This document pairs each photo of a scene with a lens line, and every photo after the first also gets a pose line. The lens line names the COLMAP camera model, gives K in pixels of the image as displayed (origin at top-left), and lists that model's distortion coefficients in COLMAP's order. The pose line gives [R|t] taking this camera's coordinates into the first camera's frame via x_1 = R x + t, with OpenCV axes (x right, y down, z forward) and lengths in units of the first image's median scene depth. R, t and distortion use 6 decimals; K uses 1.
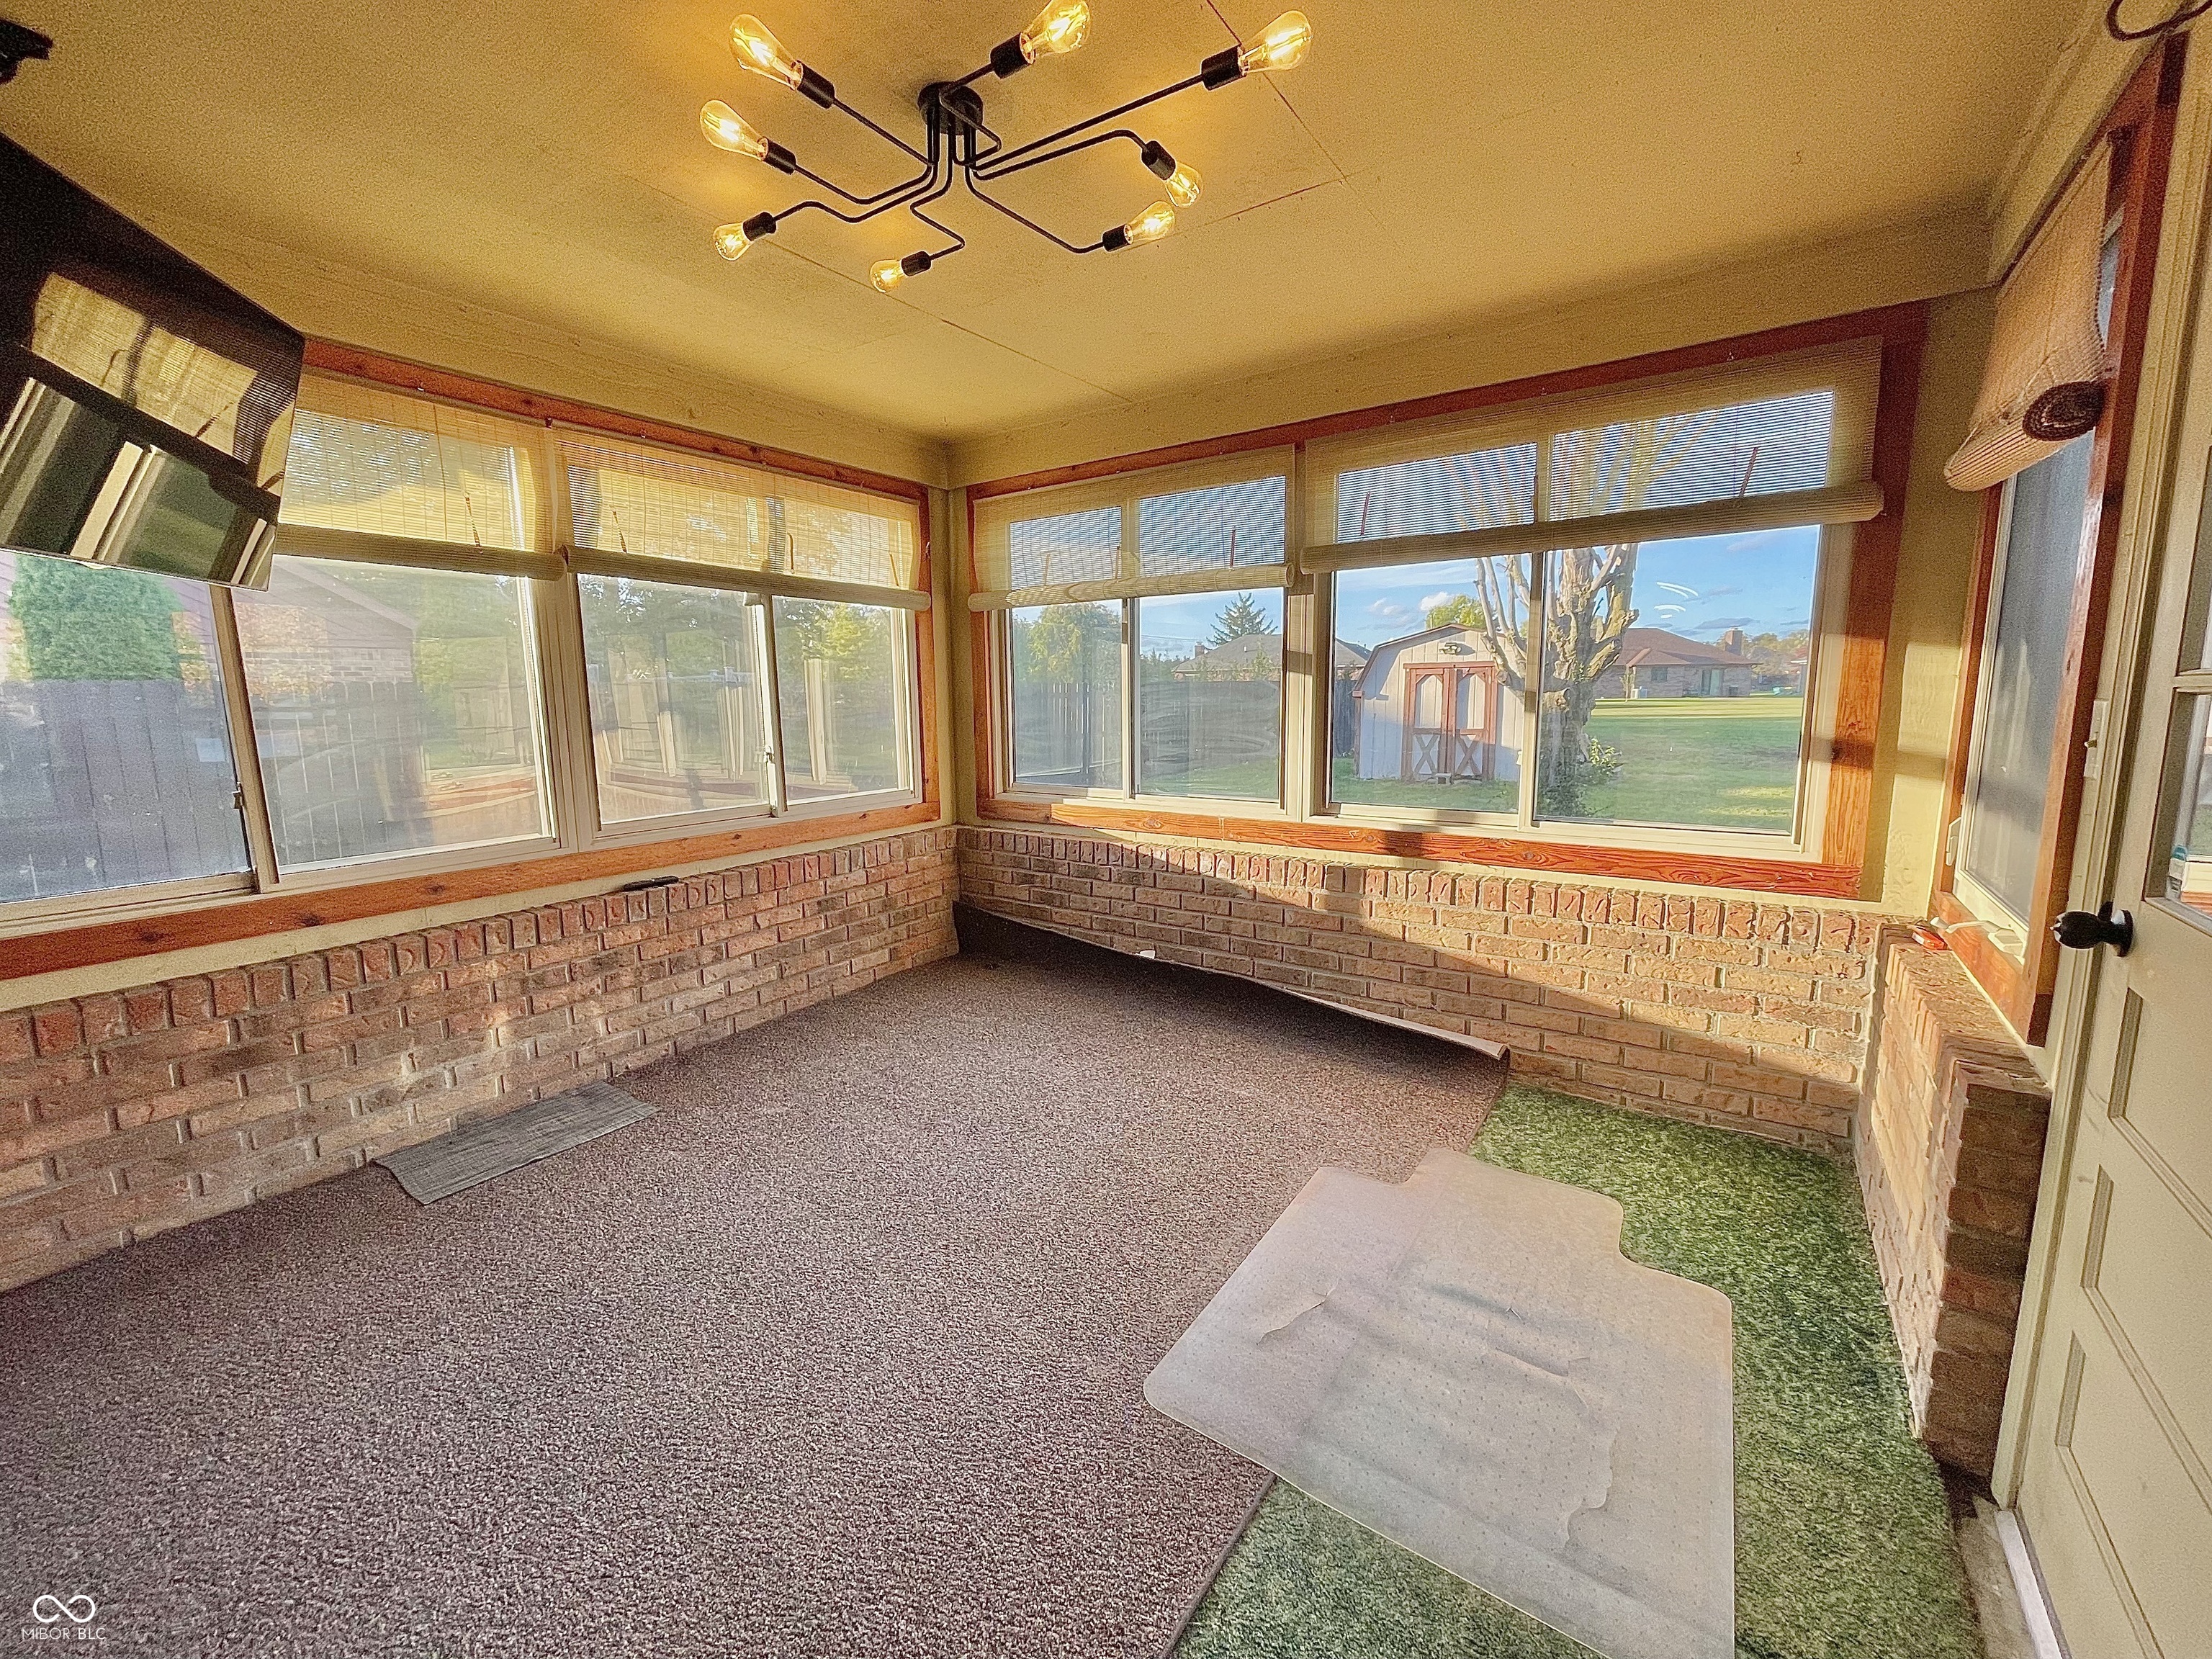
lens RADIAL K [[892.8, 0, 1095.4], [0, 892.8, 833.8], [0, 0, 1]] dist [0.000152, -0.000726]
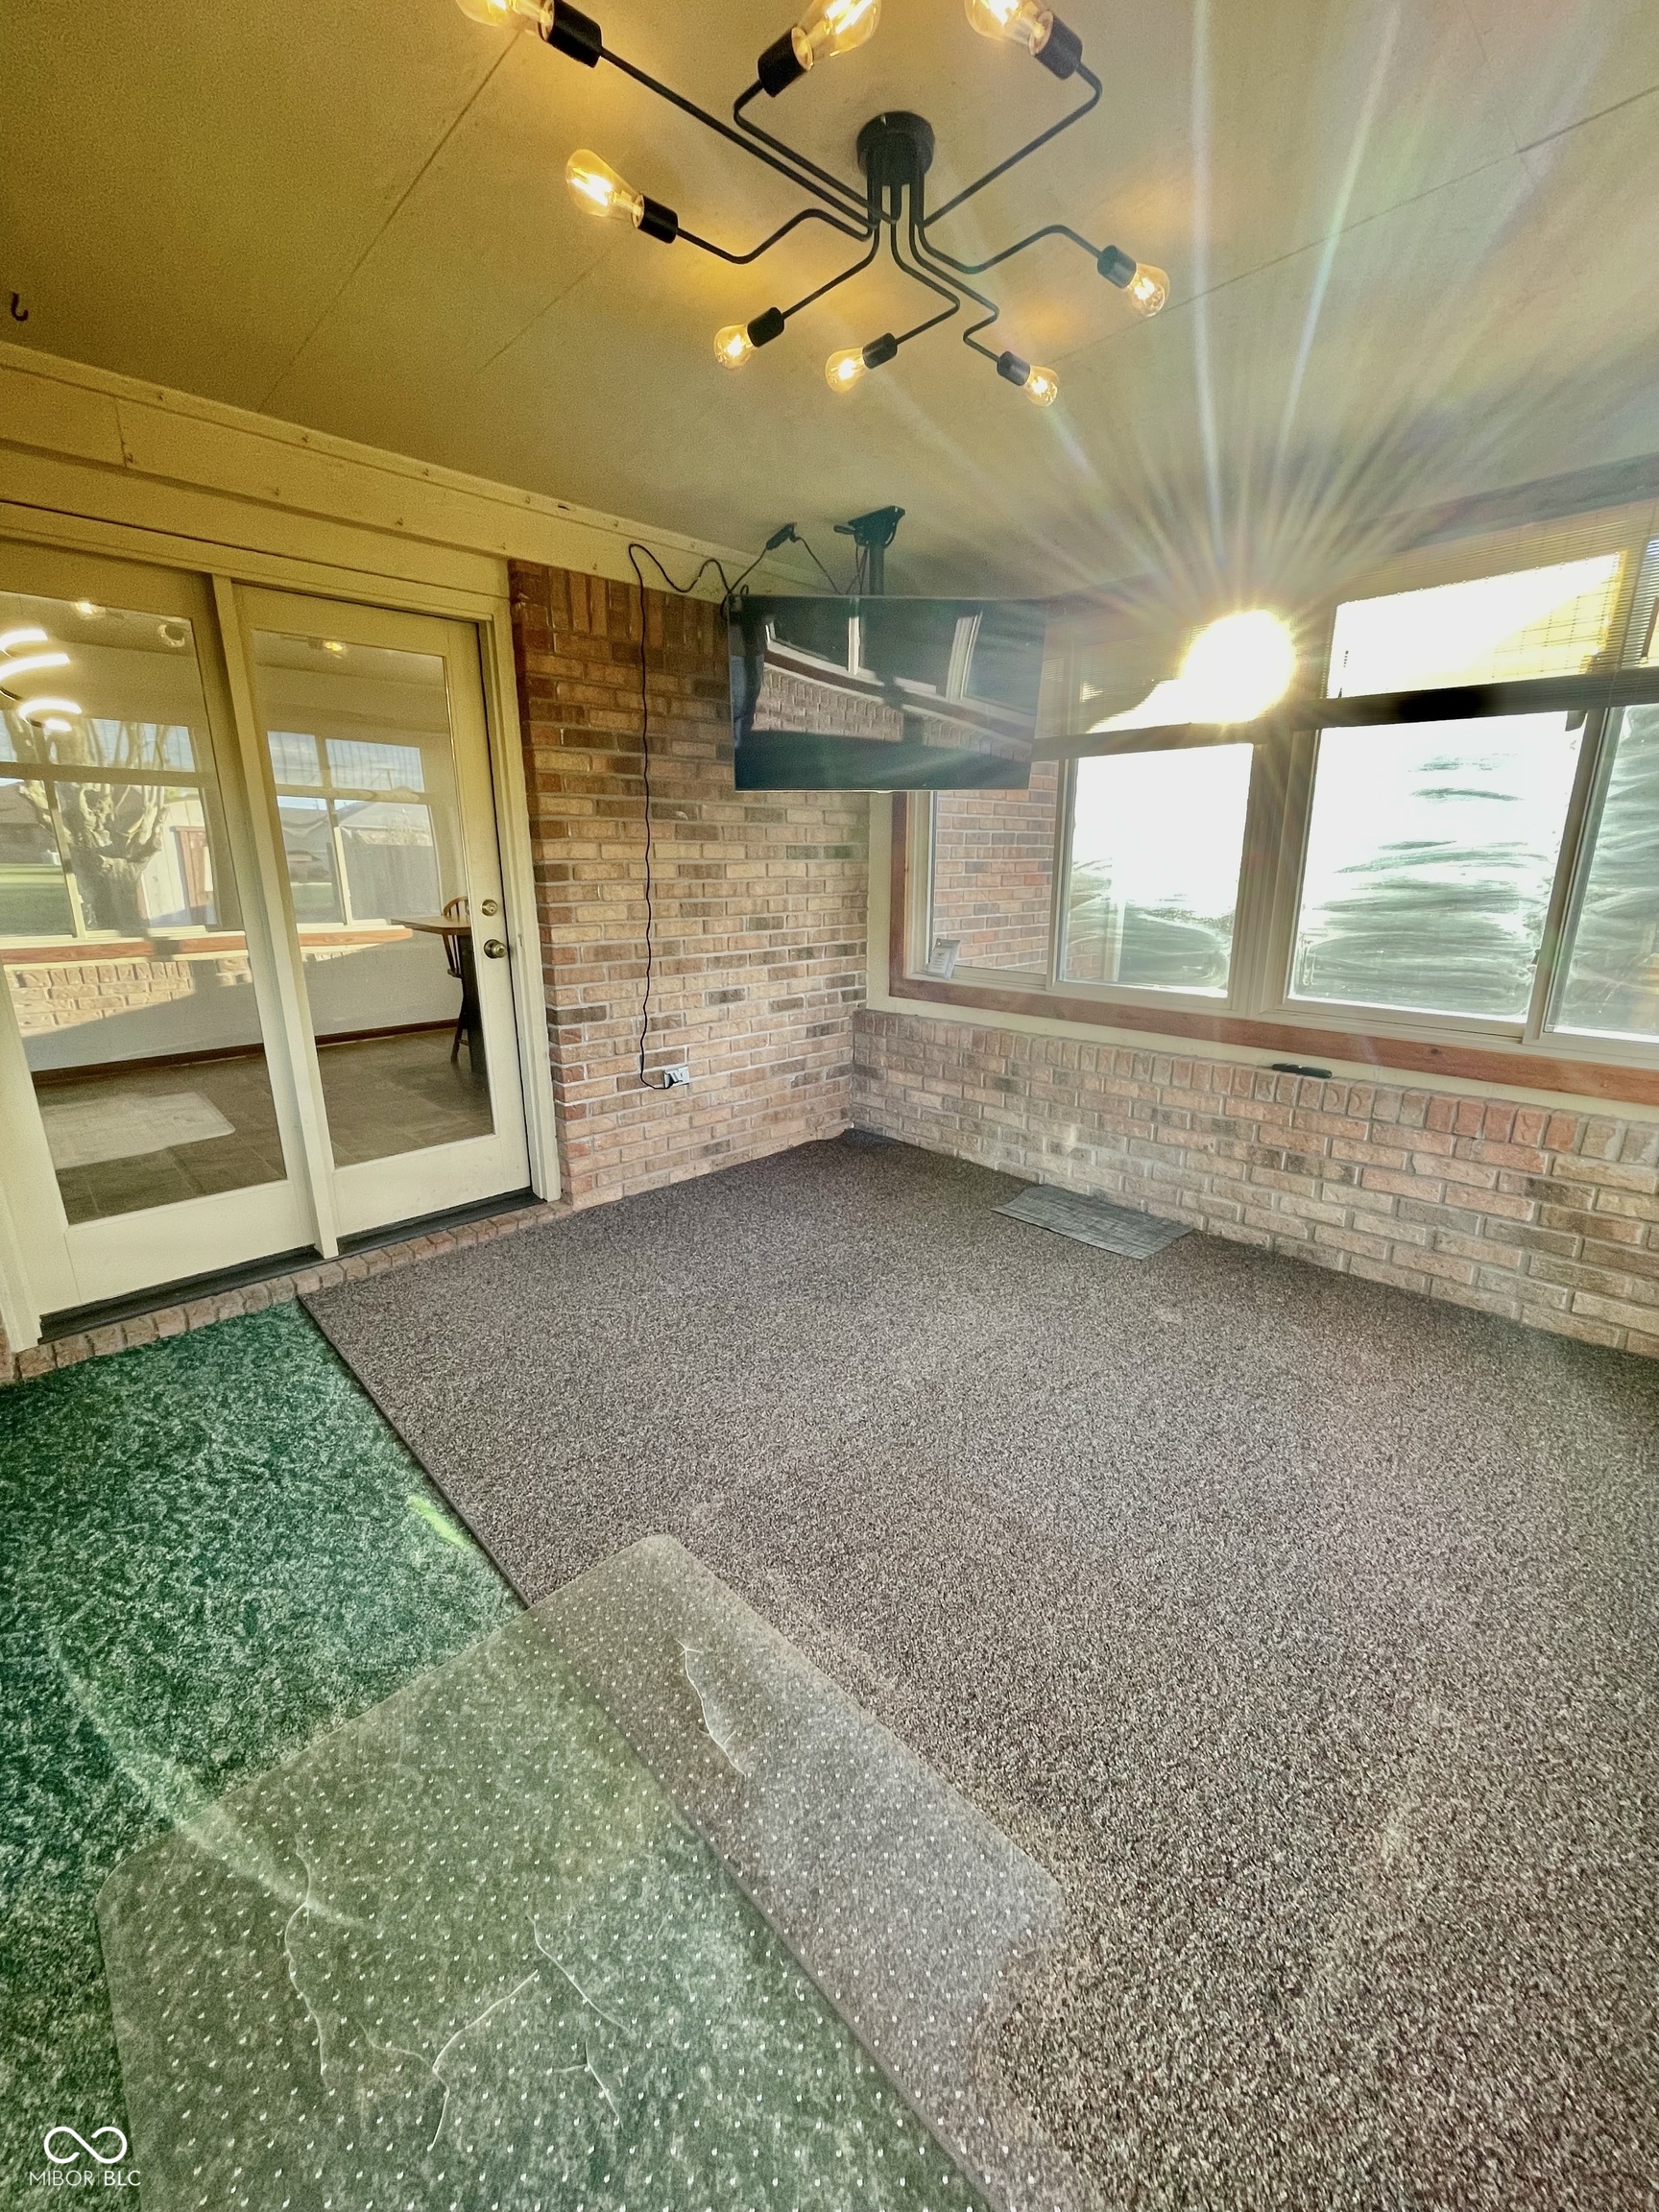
lens RADIAL K [[892.8, 0, 823.4], [0, 892.8, 1105.0], [0, 0, 1]] dist [0.000152, -0.000726]
pose [[-0.206428, 0.273438, -0.939478, 0.601316], [-0.146273, 0.940745, 0.305946, -0.150745], [0.967467, 0.200576, -0.154199, 0.839592]]
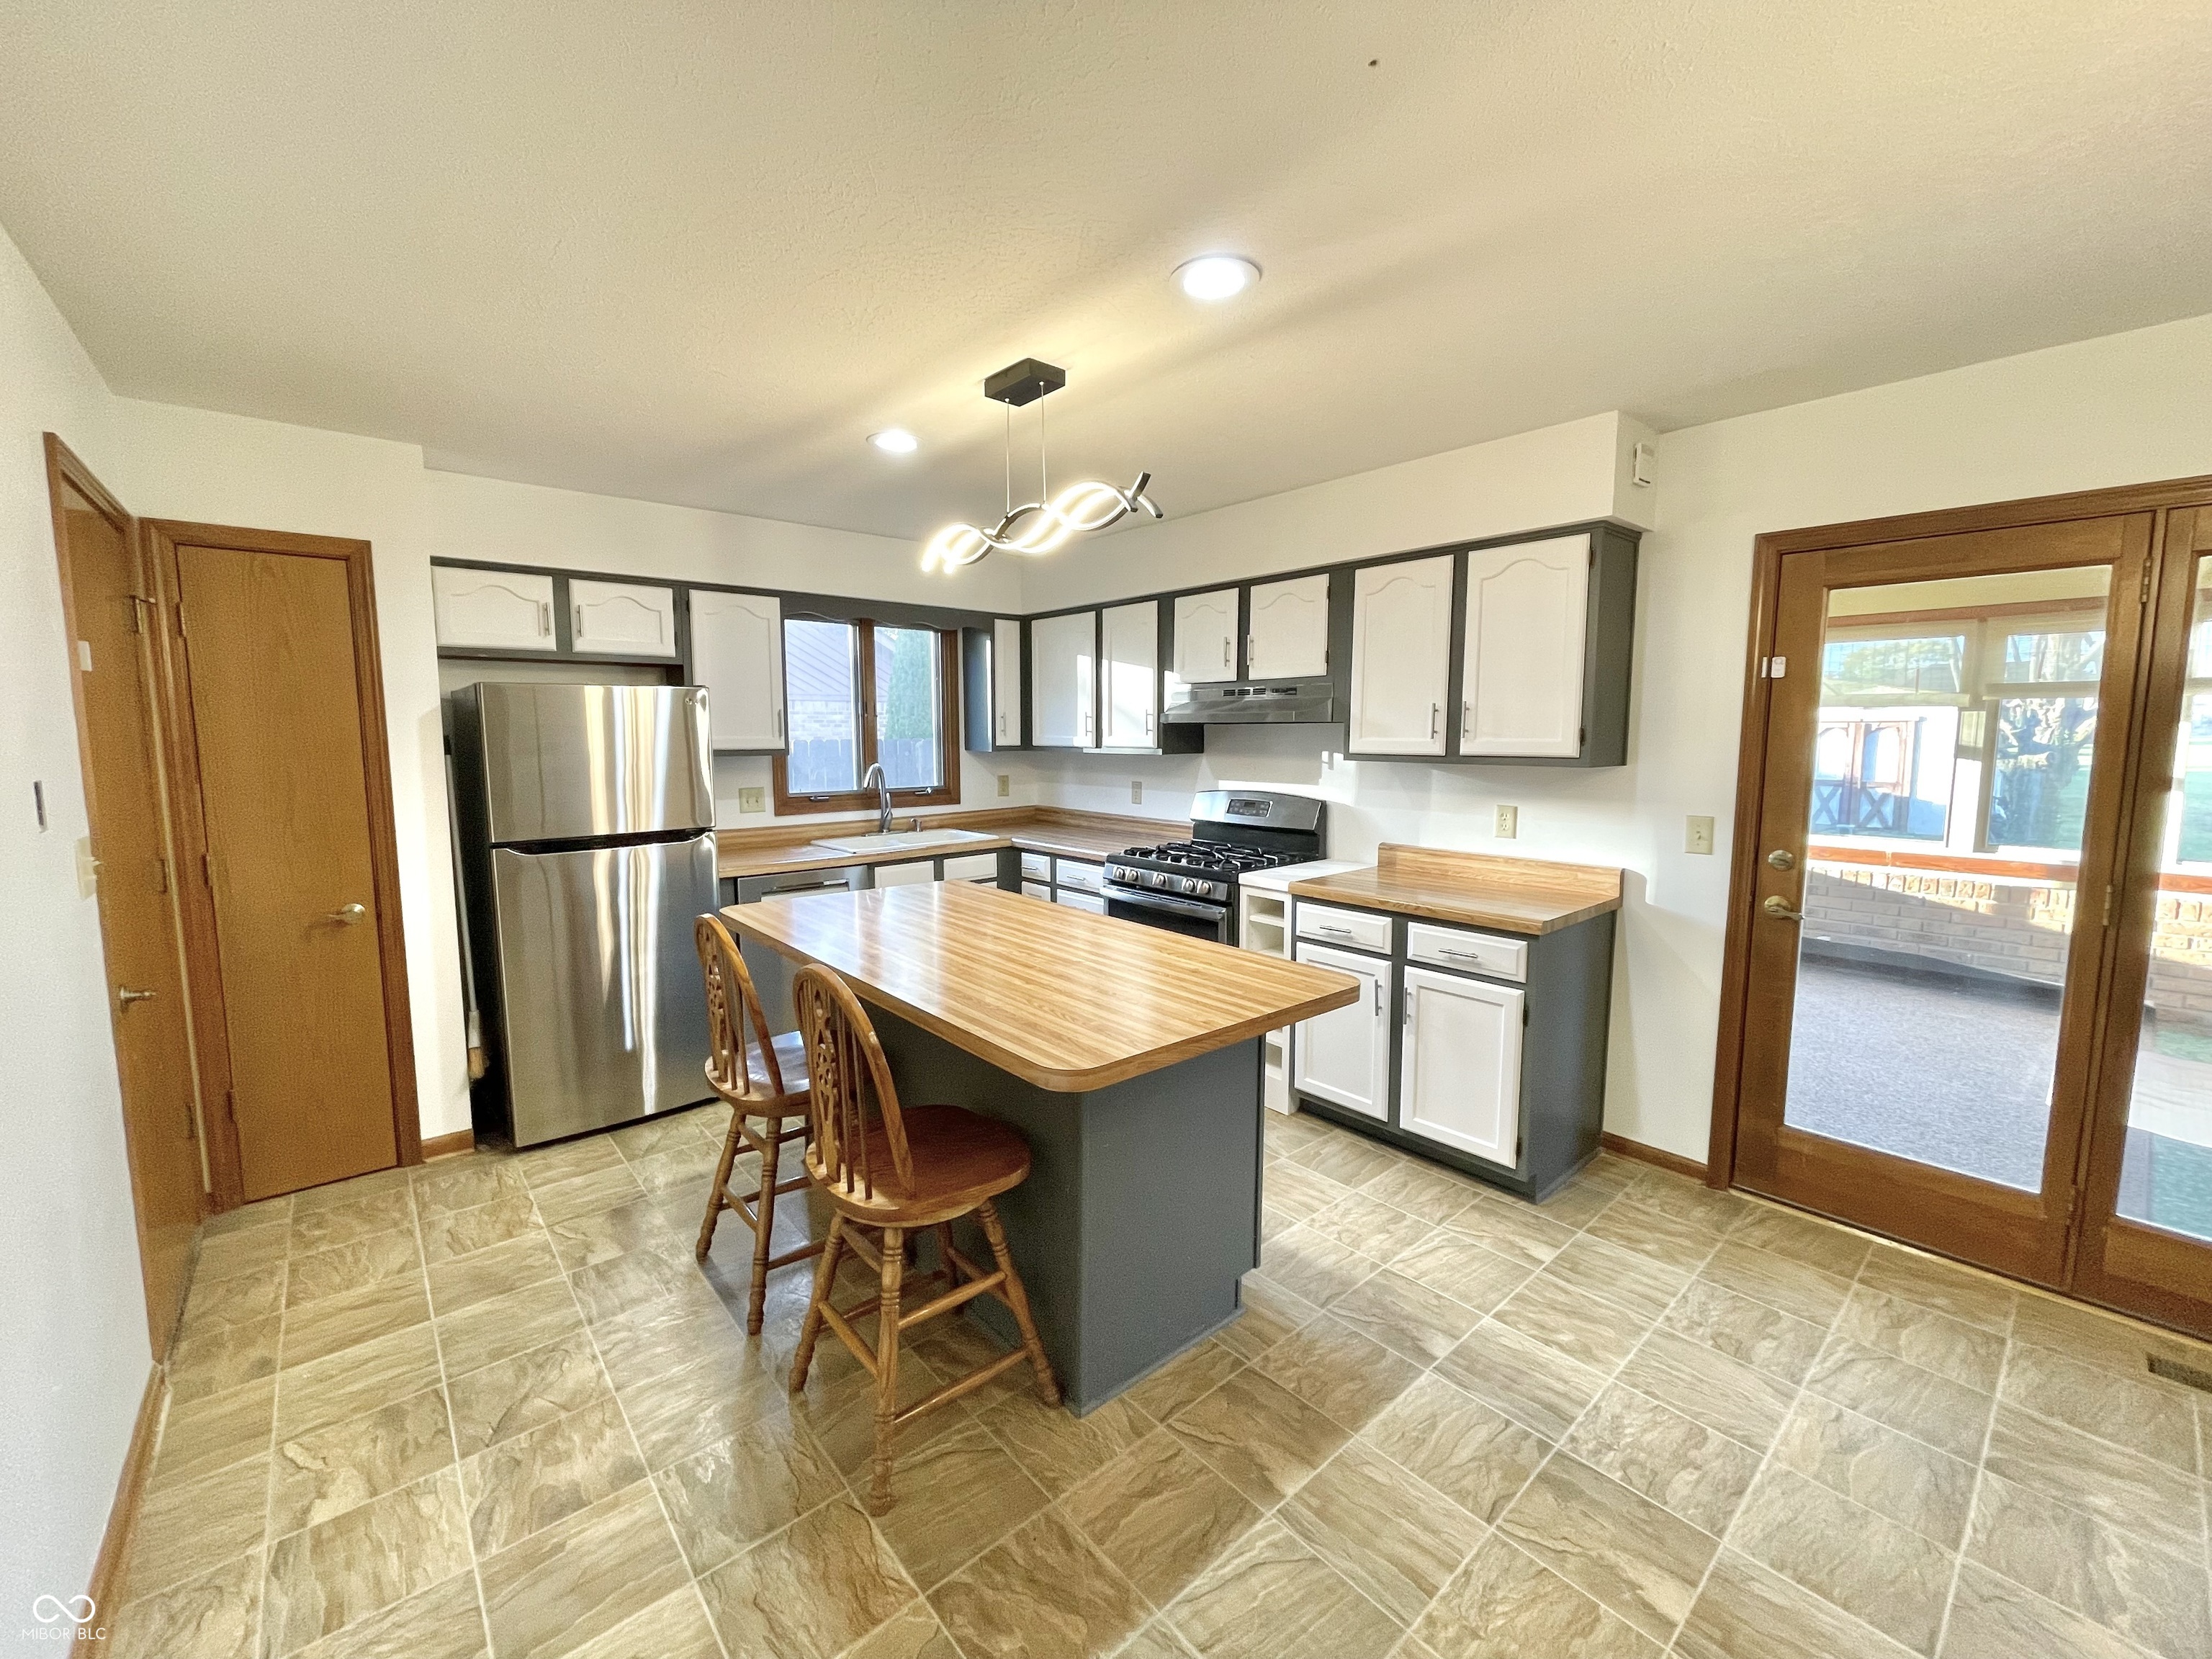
lens RADIAL K [[892.8, 0, 1113.0], [0, 892.8, 828.7], [0, 0, 1]] dist [0.000152, -0.000726]
pose [[0.970657, 0.037320, -0.237555, -0.566648], [-0.047508, 0.998174, -0.037304, 0.045477], [0.235729, 0.047496, 0.970657, -0.573713]]
